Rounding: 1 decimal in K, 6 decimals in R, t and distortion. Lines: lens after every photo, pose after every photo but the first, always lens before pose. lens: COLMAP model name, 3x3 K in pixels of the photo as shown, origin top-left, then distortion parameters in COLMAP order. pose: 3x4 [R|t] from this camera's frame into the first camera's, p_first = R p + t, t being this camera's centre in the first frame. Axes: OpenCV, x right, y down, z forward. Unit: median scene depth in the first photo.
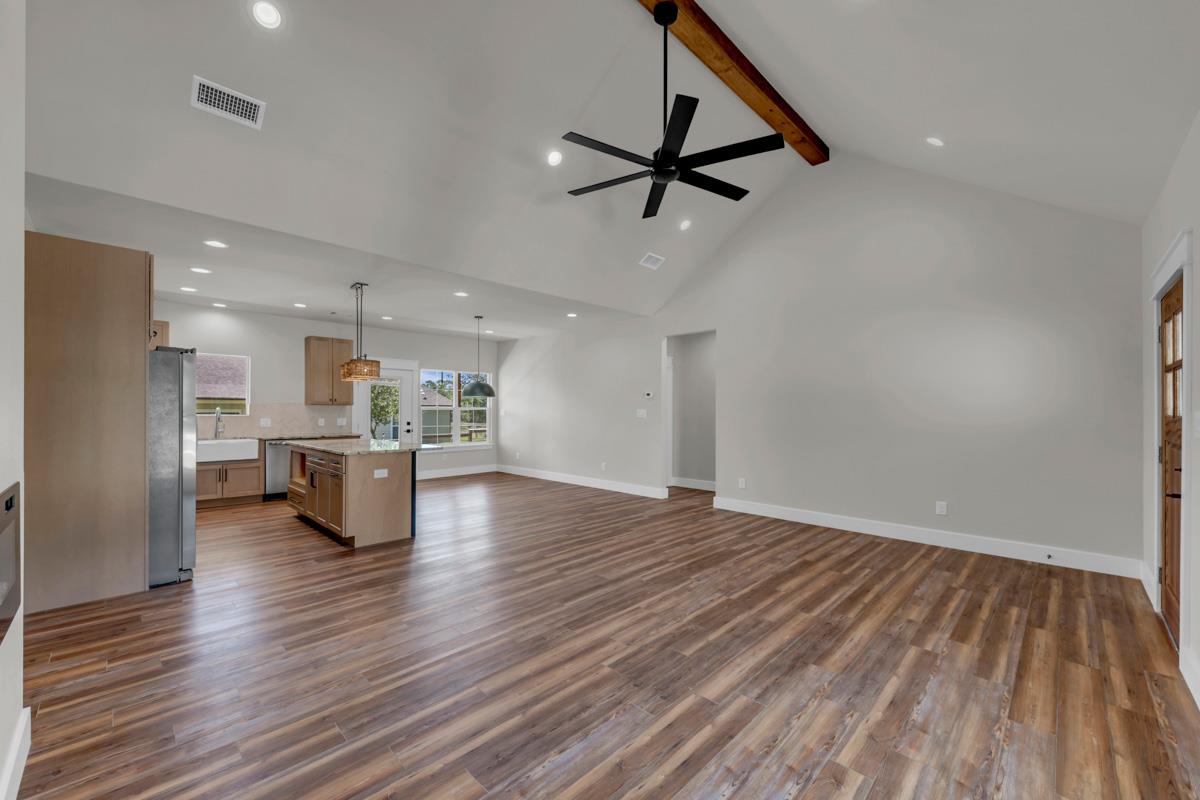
lens RADIAL K [[462.7, 0, 594.2], [0, 462.7, 402.6], [0, 0, 1]] dist [0.015406, -0.005529]
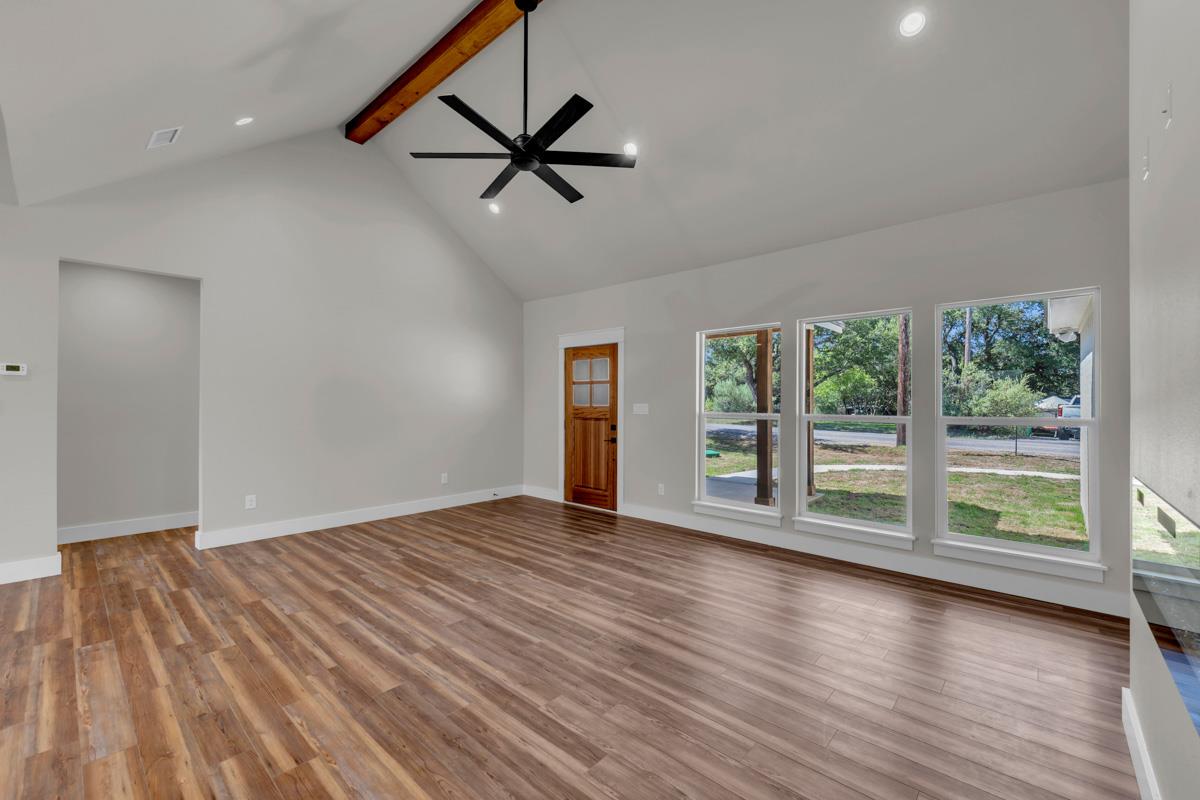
lens RADIAL K [[495.3, 0, 593.3], [0, 495.3, 398.9], [0, 0, 1]] dist [0.005633, -0.003353]
pose [[-0.029291, 0.008779, 0.999532, -0.798043], [-0.021003, 0.999735, -0.009396, 0.006419], [-0.999350, -0.021269, -0.029099, 0.776609]]
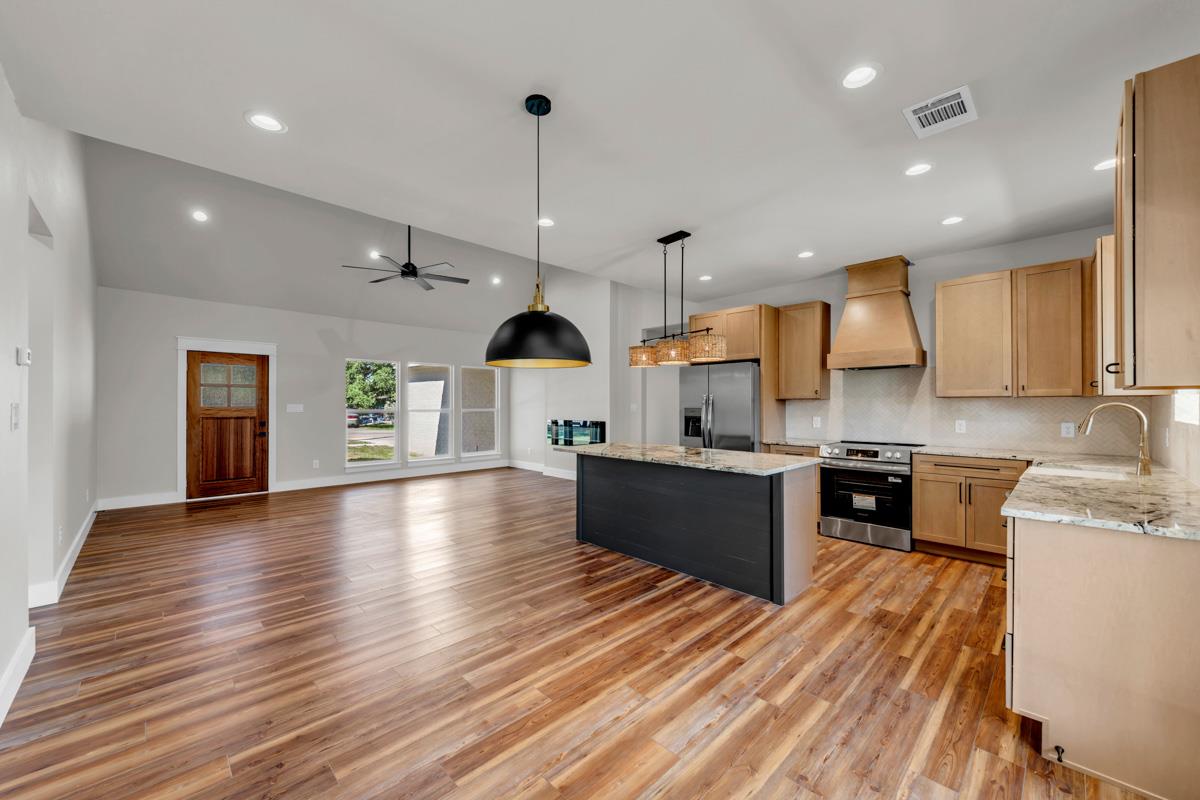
lens RADIAL K [[462.7, 0, 585.5], [0, 462.7, 405.1], [0, 0, 1]] dist [0.015406, -0.005529]
pose [[-0.999067, -0.001069, 0.043185, -0.569364], [-0.001717, 0.999886, -0.014981, 0.032431], [-0.043164, -0.015041, -0.998955, 2.492677]]
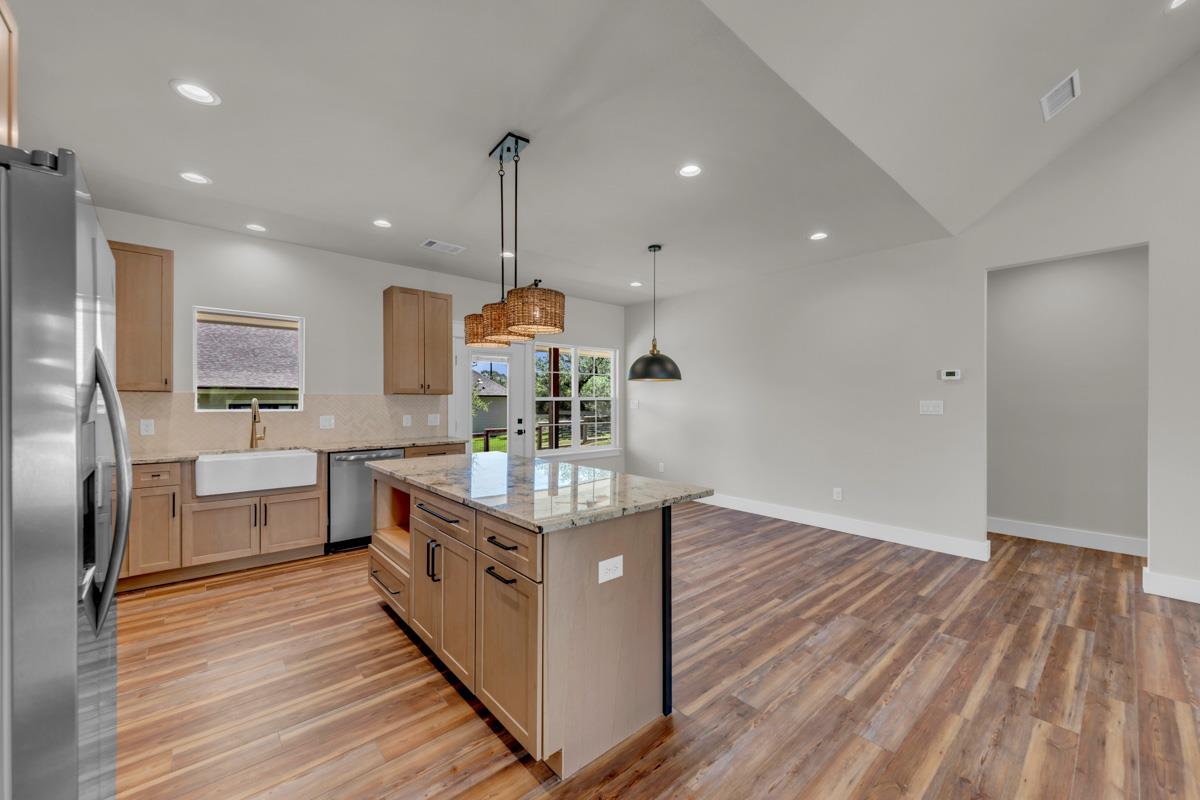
lens RADIAL K [[462.7, 0, 595.1], [0, 462.7, 400.0], [0, 0, 1]] dist [0.015406, -0.005529]
pose [[0.996722, 0.000371, -0.080899, -0.533929], [0.001225, 0.999806, 0.019678, -0.000836], [0.080890, -0.019713, 0.996528, 0.732584]]
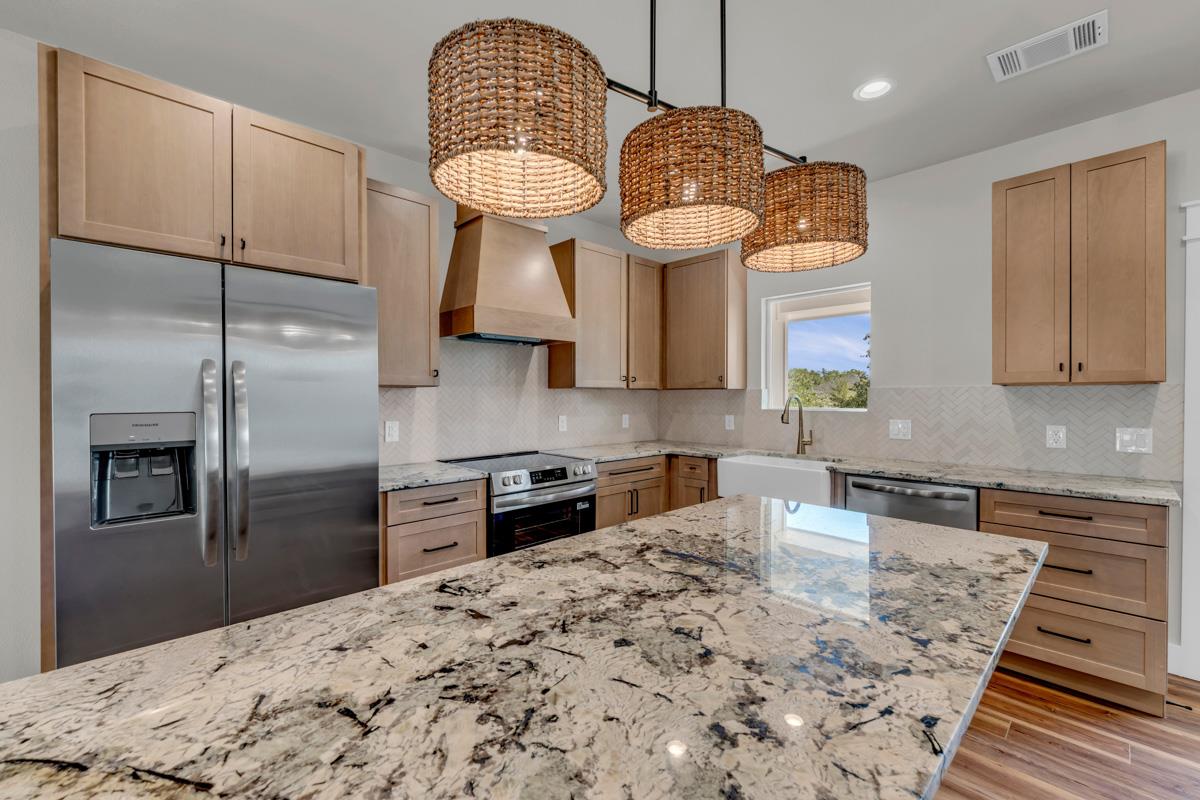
lens RADIAL K [[495.3, 0, 602.9], [0, 495.3, 396.0], [0, 0, 1]] dist [0.005633, -0.003353]
pose [[-0.030748, -0.000953, -0.999527, -0.444340], [0.018794, 0.999822, -0.001531, 0.013410], [0.999350, -0.018833, -0.030724, 1.383790]]
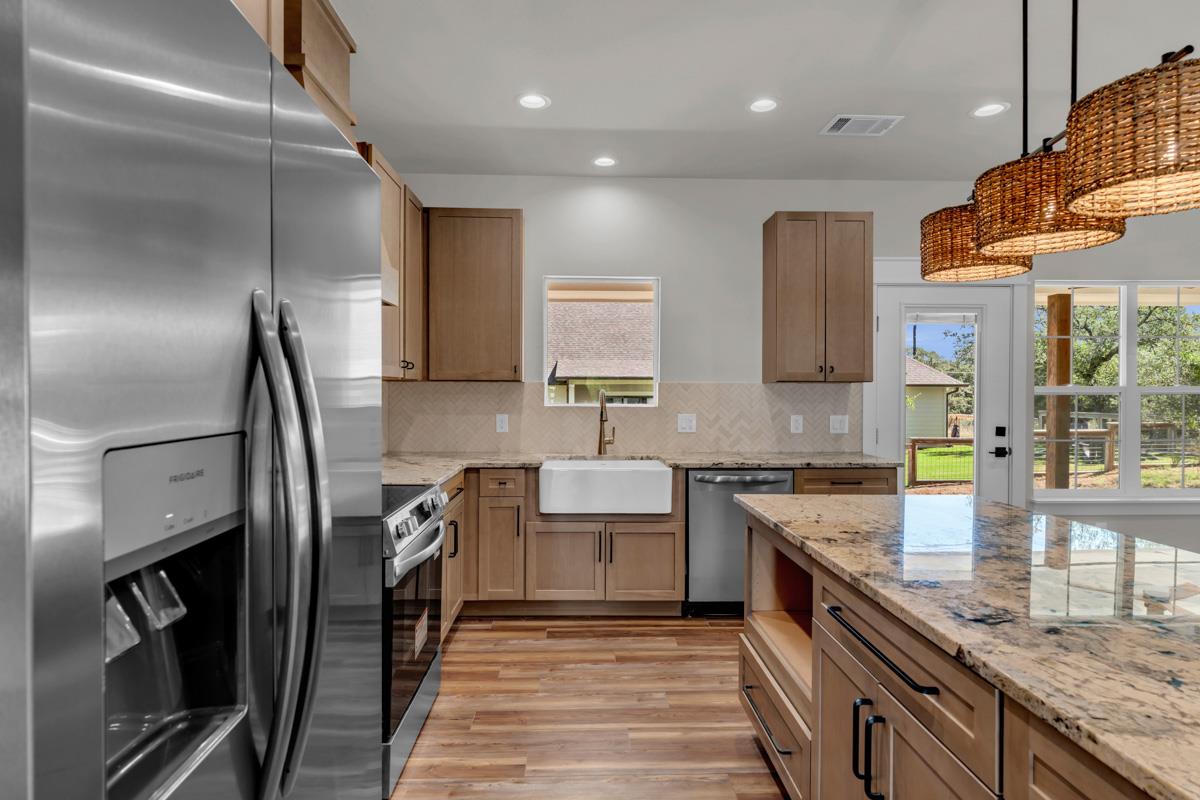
lens RADIAL K [[631.1, 0, 592.4], [0, 631.1, 394.3], [0, 0, 1]] dist [0.000043, 0.000423]
pose [[0.717646, 0.005055, -0.696390, -0.649048], [0.011278, 0.999758, 0.018879, 0.003885], [0.696317, -0.021402, 0.717416, 0.935552]]
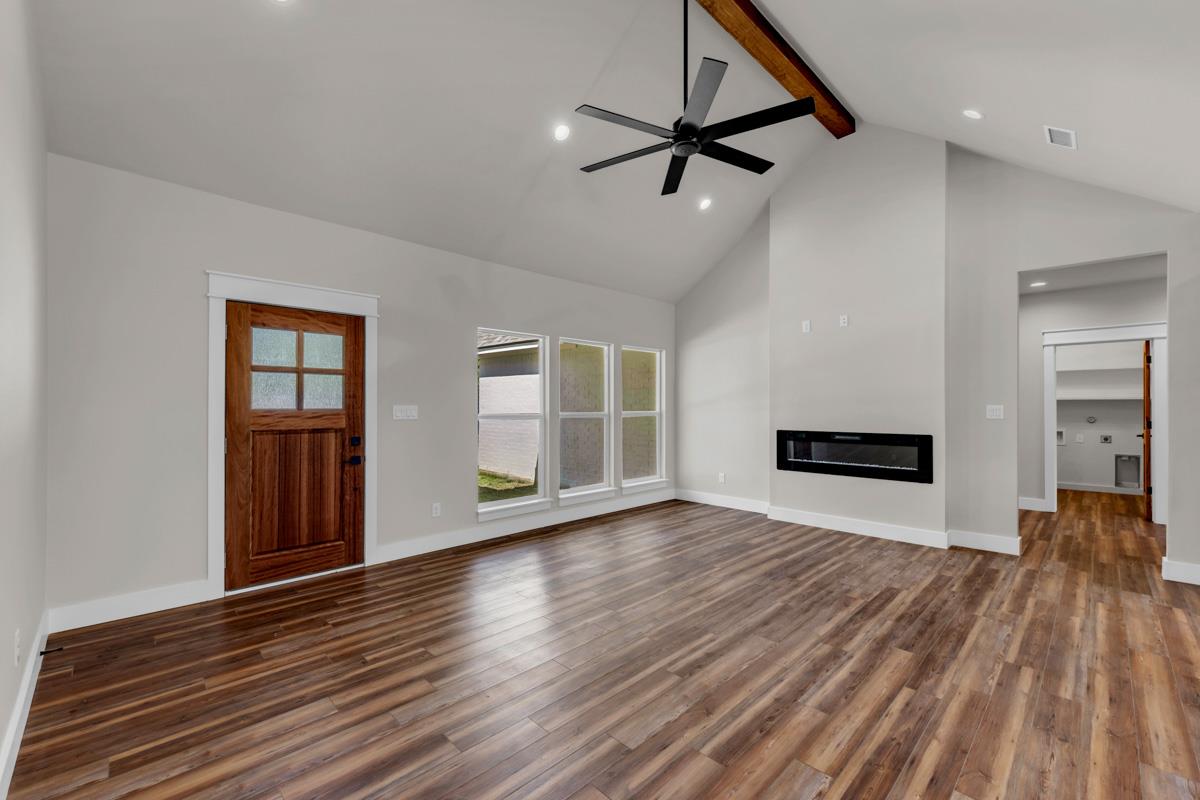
lens RADIAL K [[495.3, 0, 588.6], [0, 495.3, 407.8], [0, 0, 1]] dist [0.005633, -0.003353]
pose [[-0.999609, -0.001826, 0.027894, 0.273430], [-0.002130, 0.999939, -0.010850, 0.019338], [-0.027872, -0.010906, -0.999552, 1.744357]]
